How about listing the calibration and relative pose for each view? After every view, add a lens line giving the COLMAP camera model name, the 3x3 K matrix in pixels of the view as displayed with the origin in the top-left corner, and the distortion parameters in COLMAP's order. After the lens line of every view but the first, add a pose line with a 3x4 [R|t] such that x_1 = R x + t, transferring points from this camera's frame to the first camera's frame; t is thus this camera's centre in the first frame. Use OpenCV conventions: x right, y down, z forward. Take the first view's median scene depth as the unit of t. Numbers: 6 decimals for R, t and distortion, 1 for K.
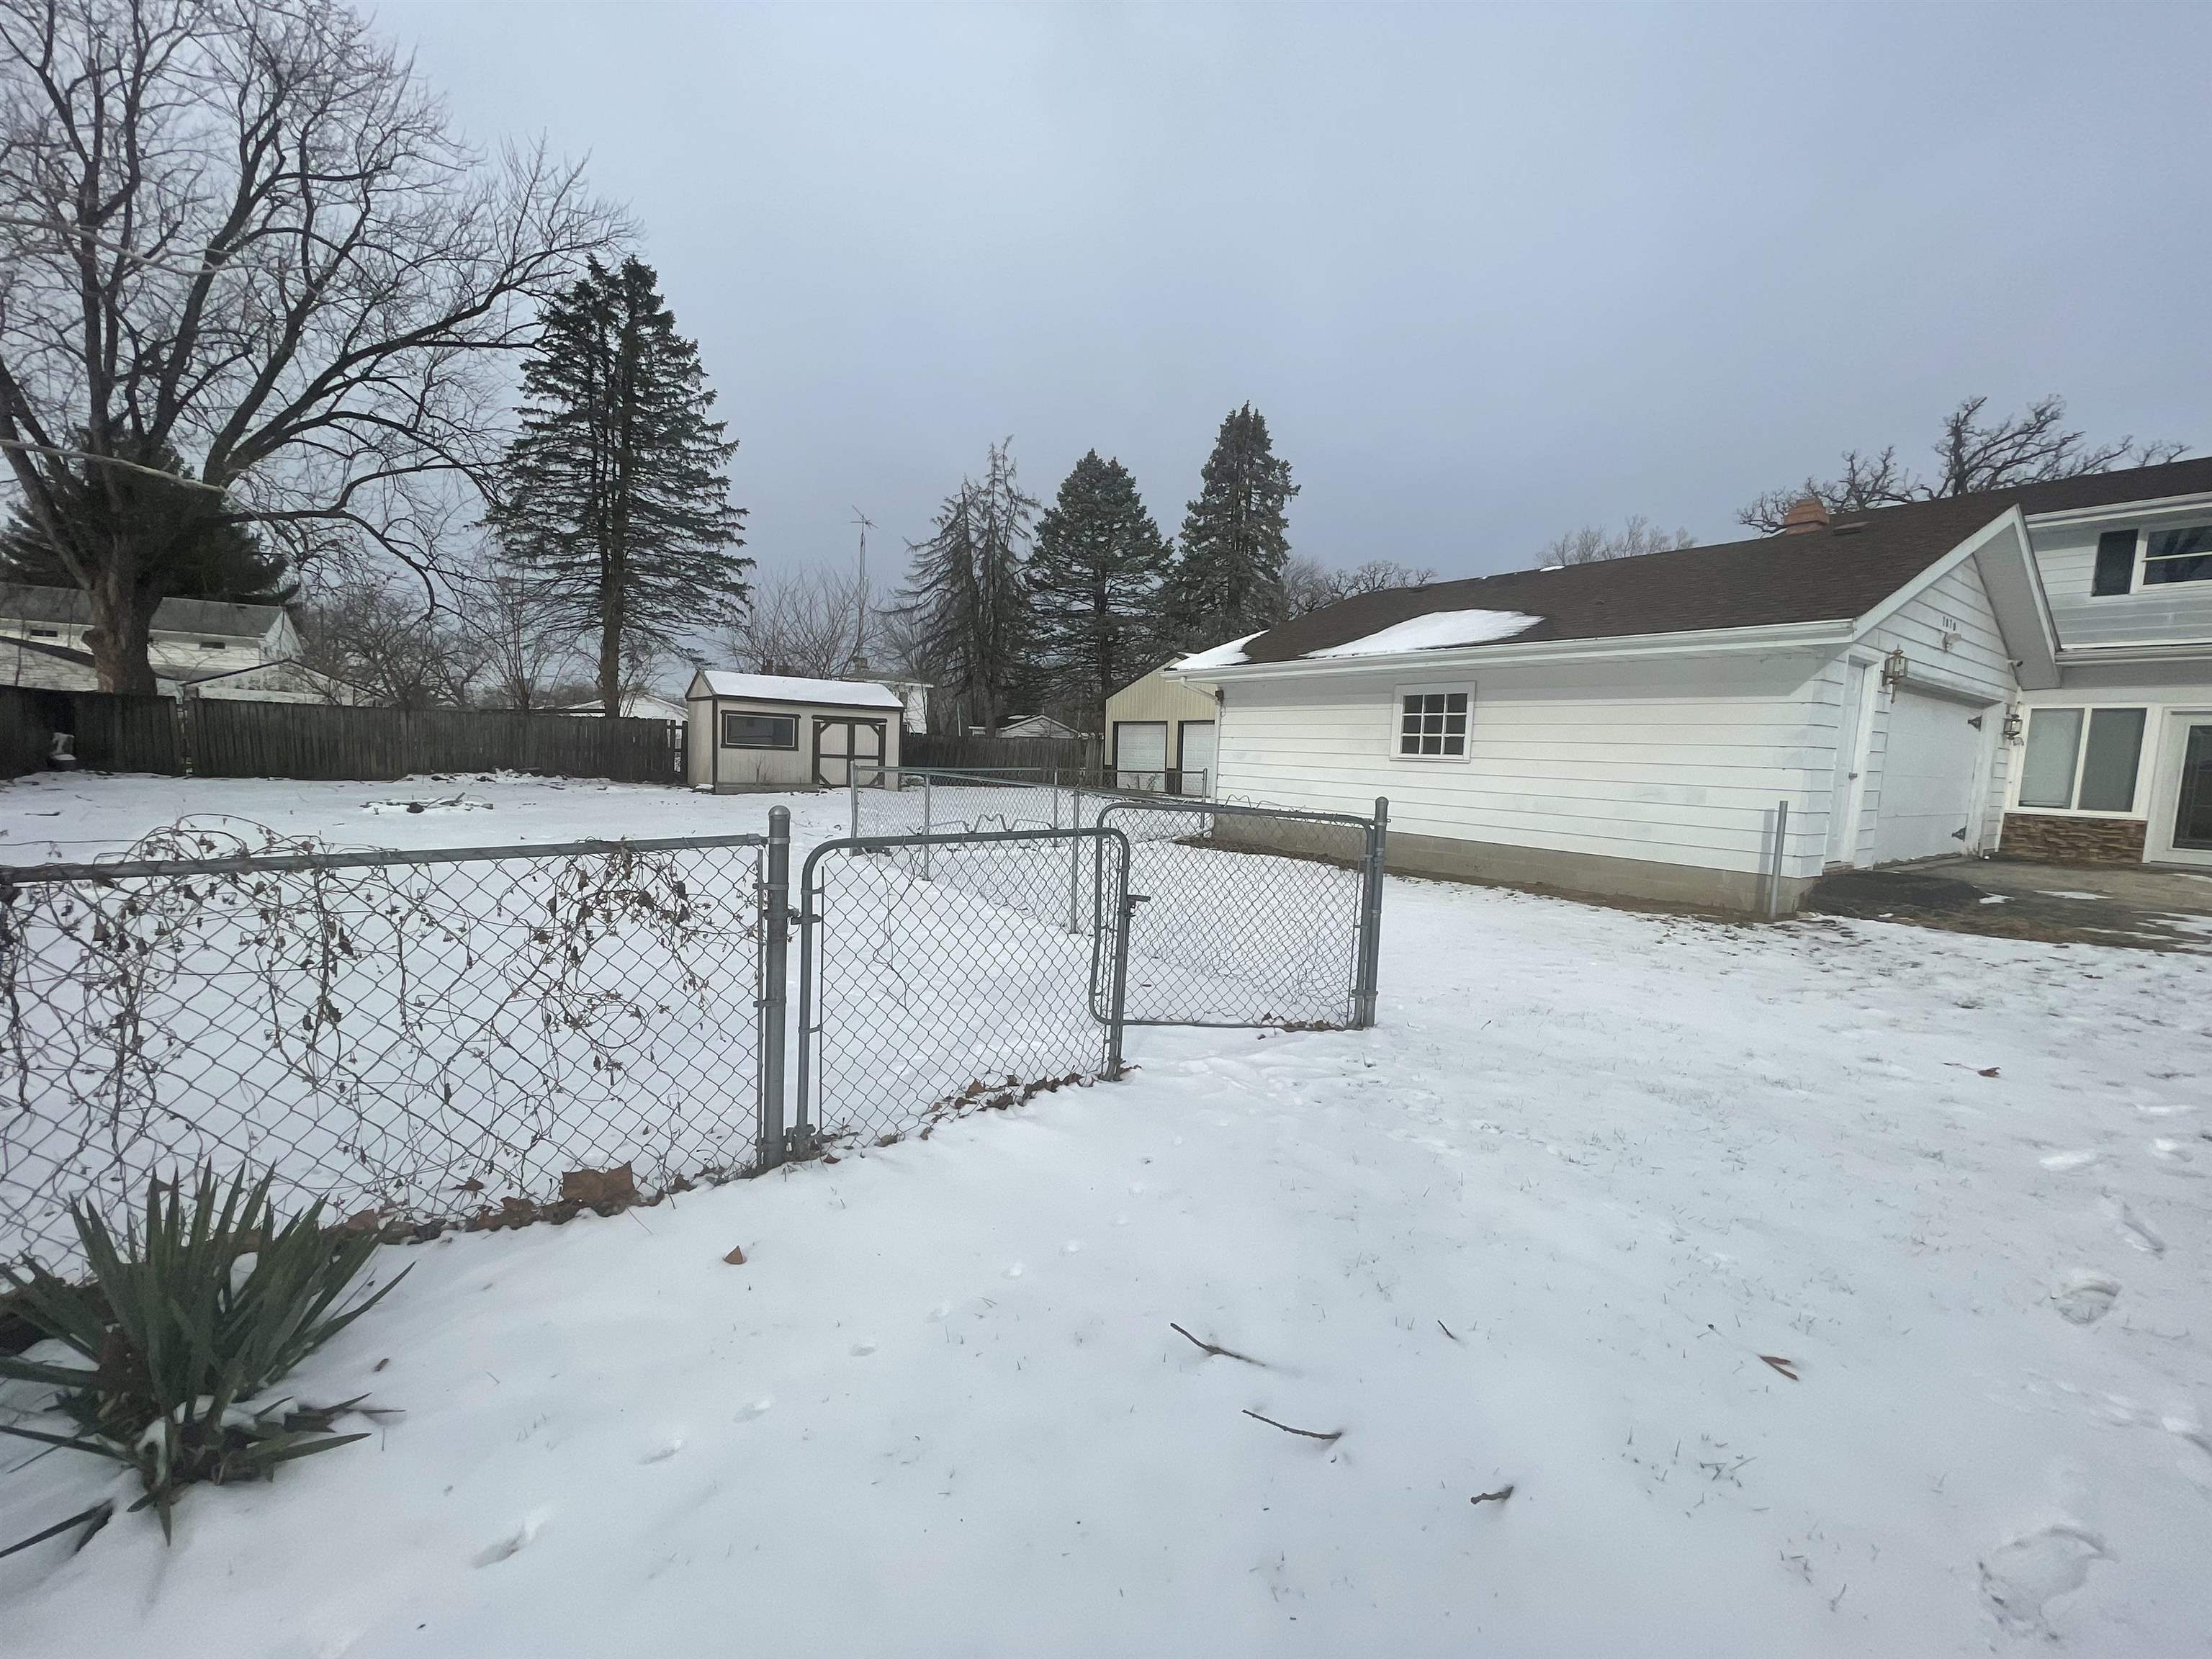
lens RADIAL K [[896.7, 0, 1105.0], [0, 896.7, 833.7], [0, 0, 1]] dist [-0.003363, 0.001023]
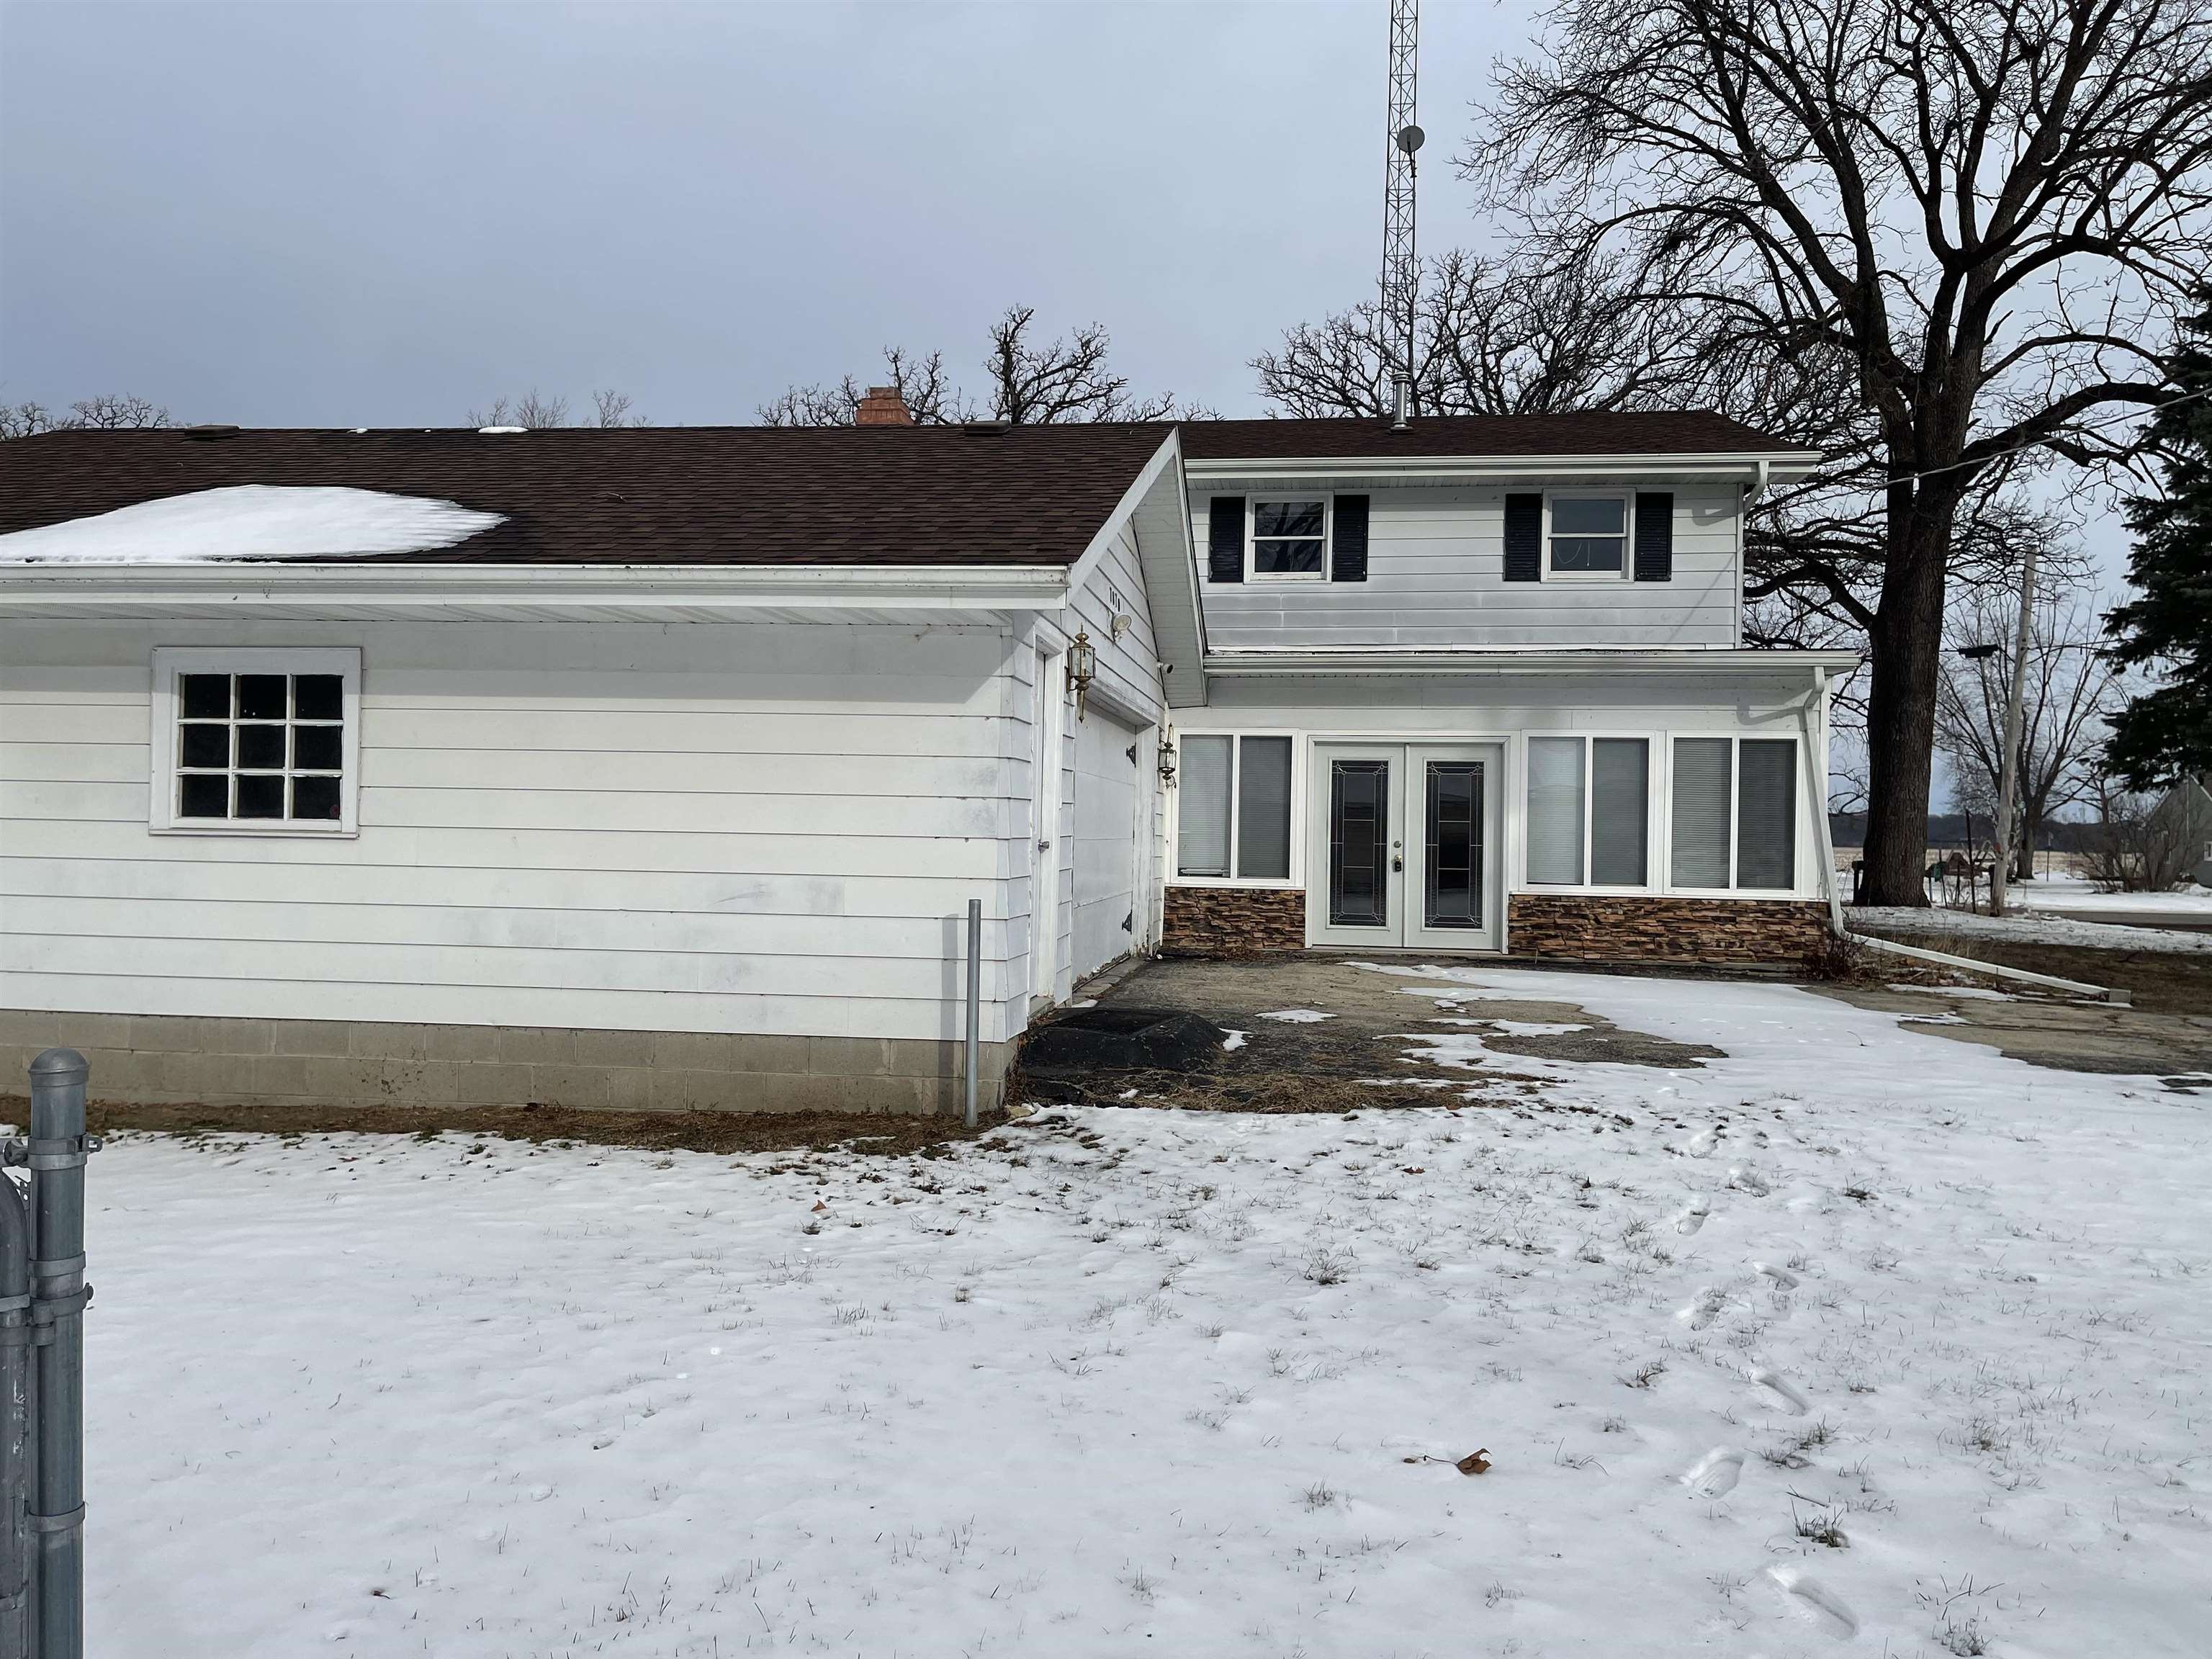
lens RADIAL K [[1670.8, 0, 1107.0], [0, 1670.8, 824.4], [0, 0, 1]] dist [0.047613, -0.049562]
pose [[0.686275, -0.021008, 0.727039, 0.067654], [0.073729, 0.996443, -0.040802, -0.025150], [-0.723596, 0.081605, 0.685383, 0.186428]]
